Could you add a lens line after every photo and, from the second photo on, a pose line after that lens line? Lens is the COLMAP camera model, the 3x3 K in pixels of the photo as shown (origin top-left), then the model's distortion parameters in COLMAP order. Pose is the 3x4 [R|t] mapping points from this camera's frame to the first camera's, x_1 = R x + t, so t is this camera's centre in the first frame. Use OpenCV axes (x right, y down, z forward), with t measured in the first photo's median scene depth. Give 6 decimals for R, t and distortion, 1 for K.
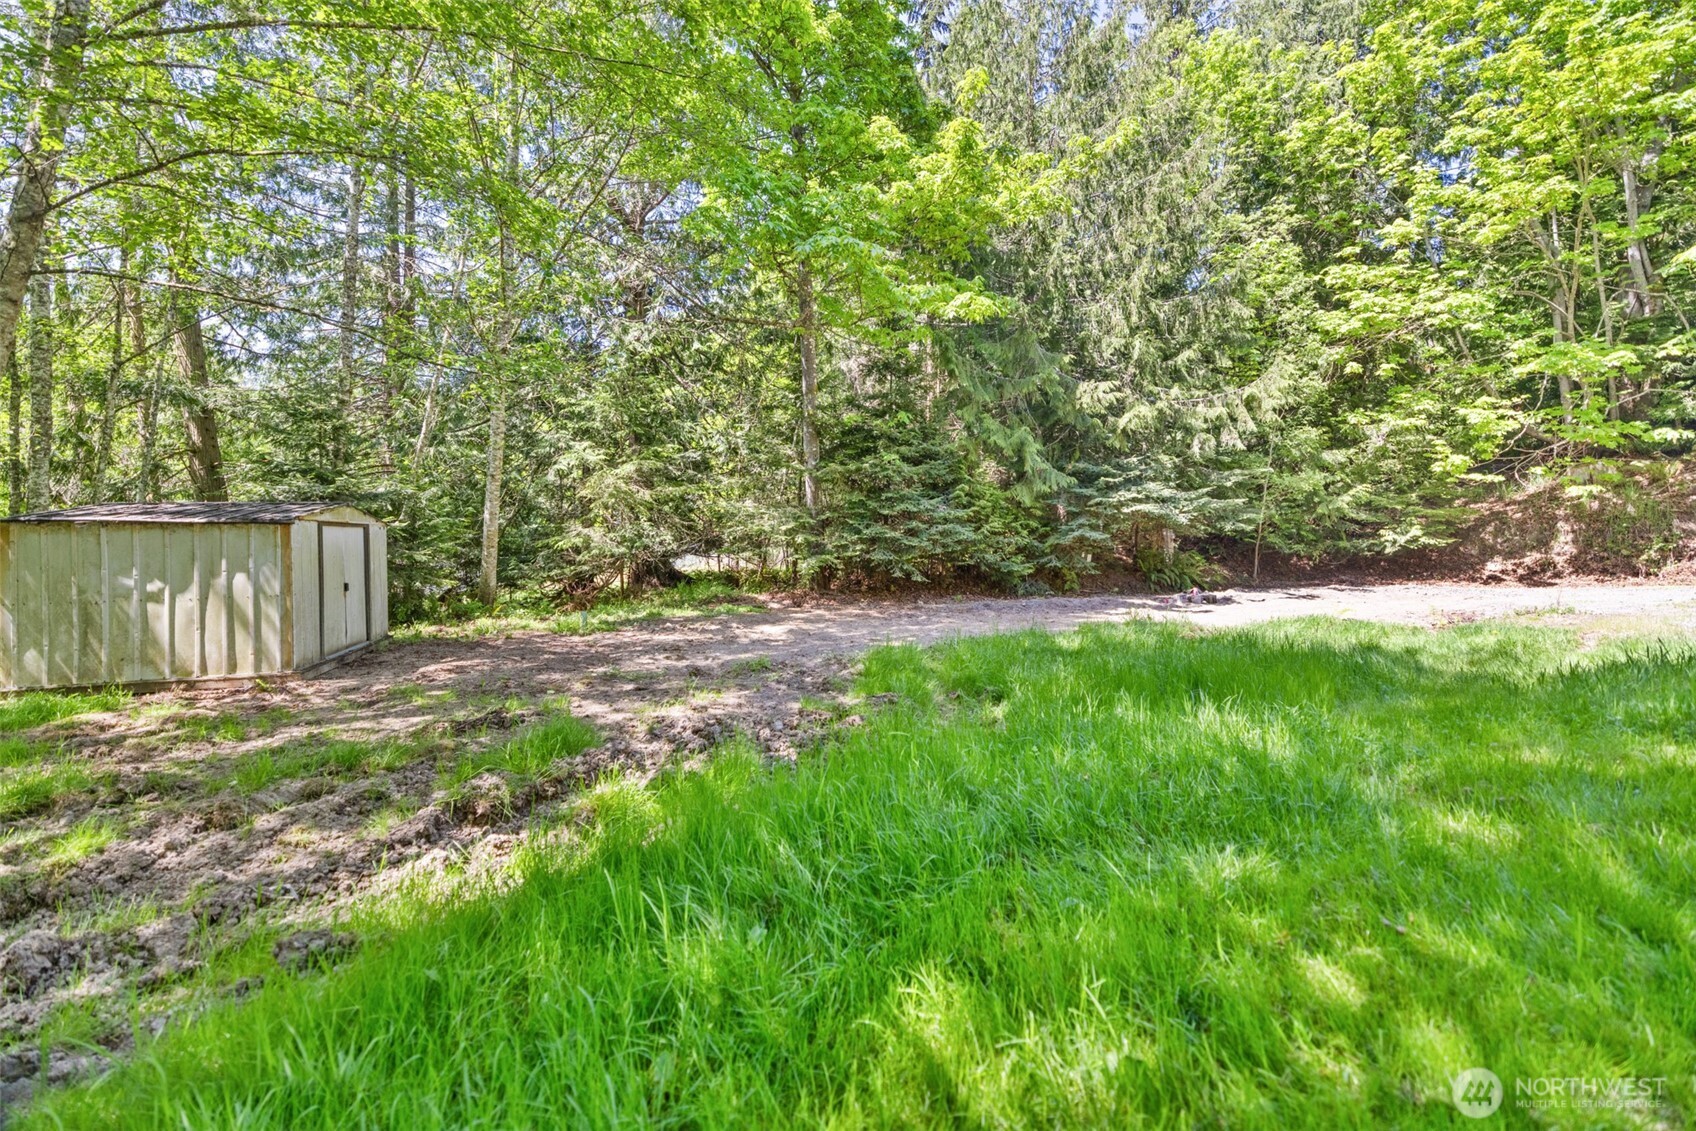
lens RADIAL K [[730.8, 0, 838.7], [0, 730.8, 551.8], [0, 0, 1]] dist [0.015432, -0.000151]
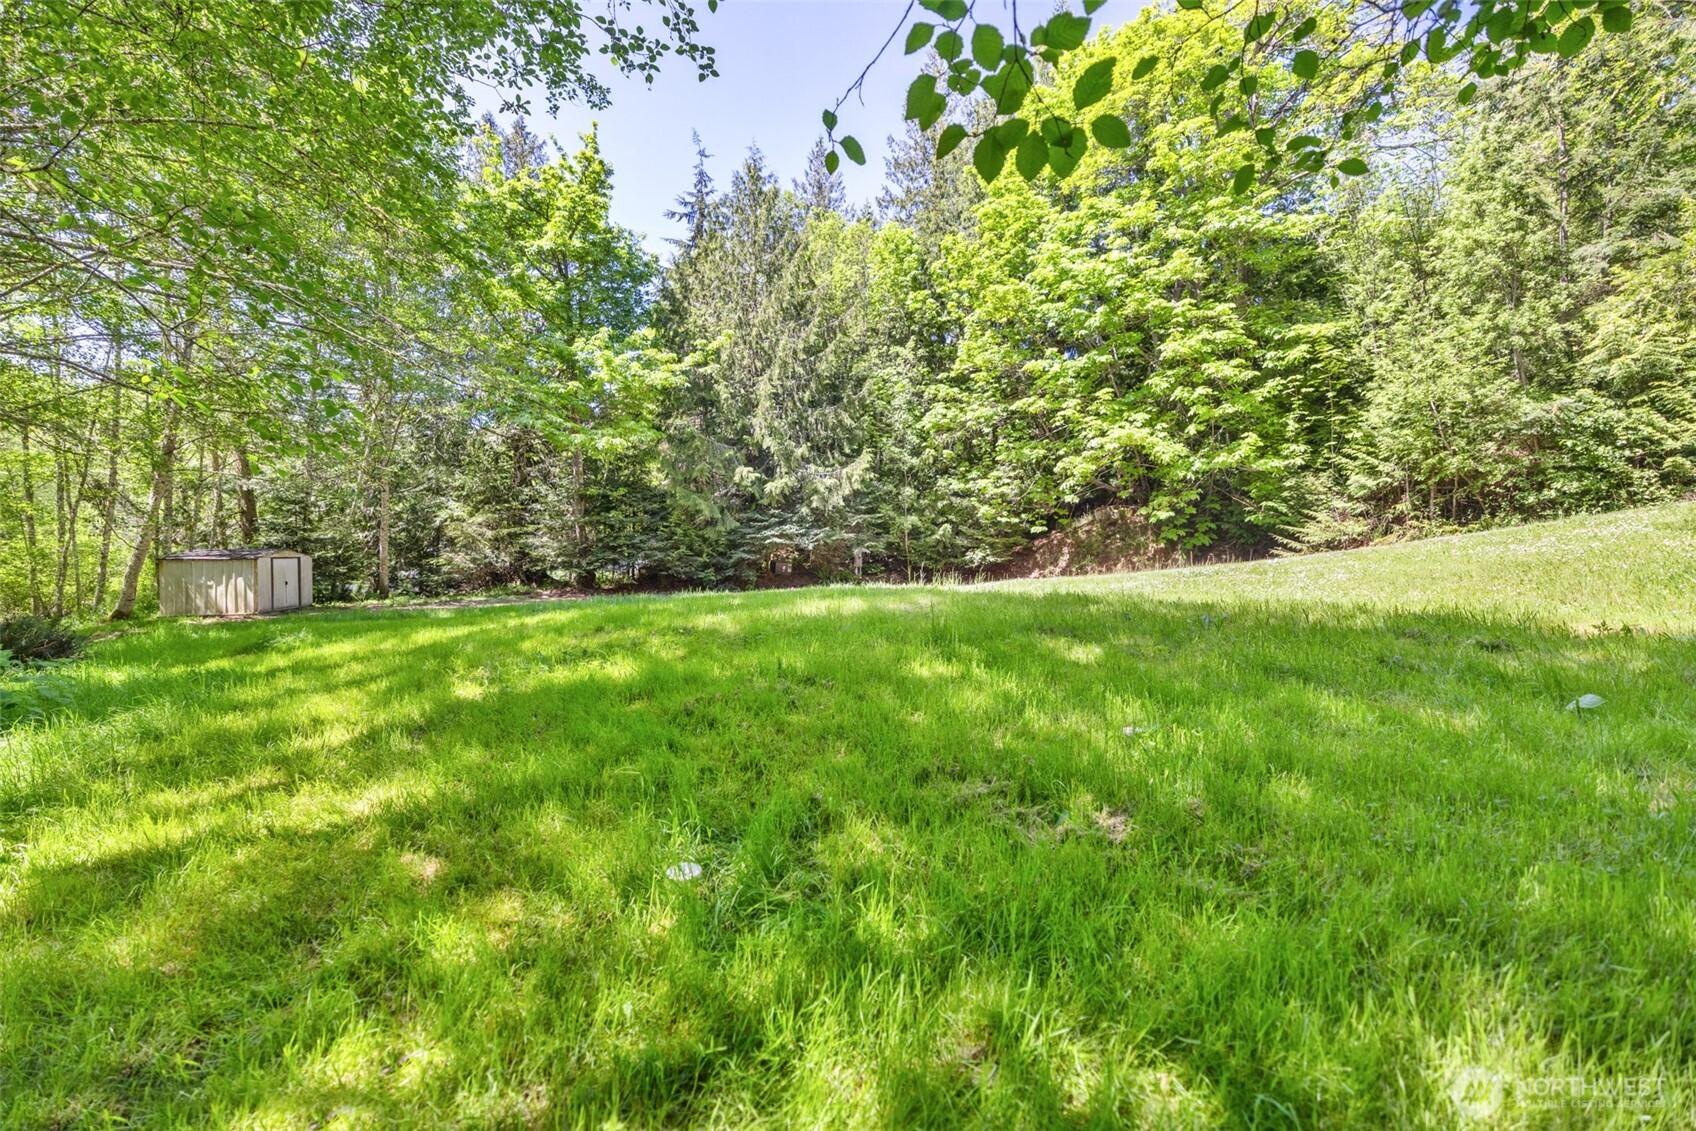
lens RADIAL K [[730.8, 0, 845.0], [0, 730.8, 554.0], [0, 0, 1]] dist [0.015432, -0.000151]
pose [[0.997943, -0.001329, -0.064094, 0.781907], [0.000804, 0.999966, -0.008211, -0.016143], [0.064103, 0.008143, 0.997910, -0.776842]]
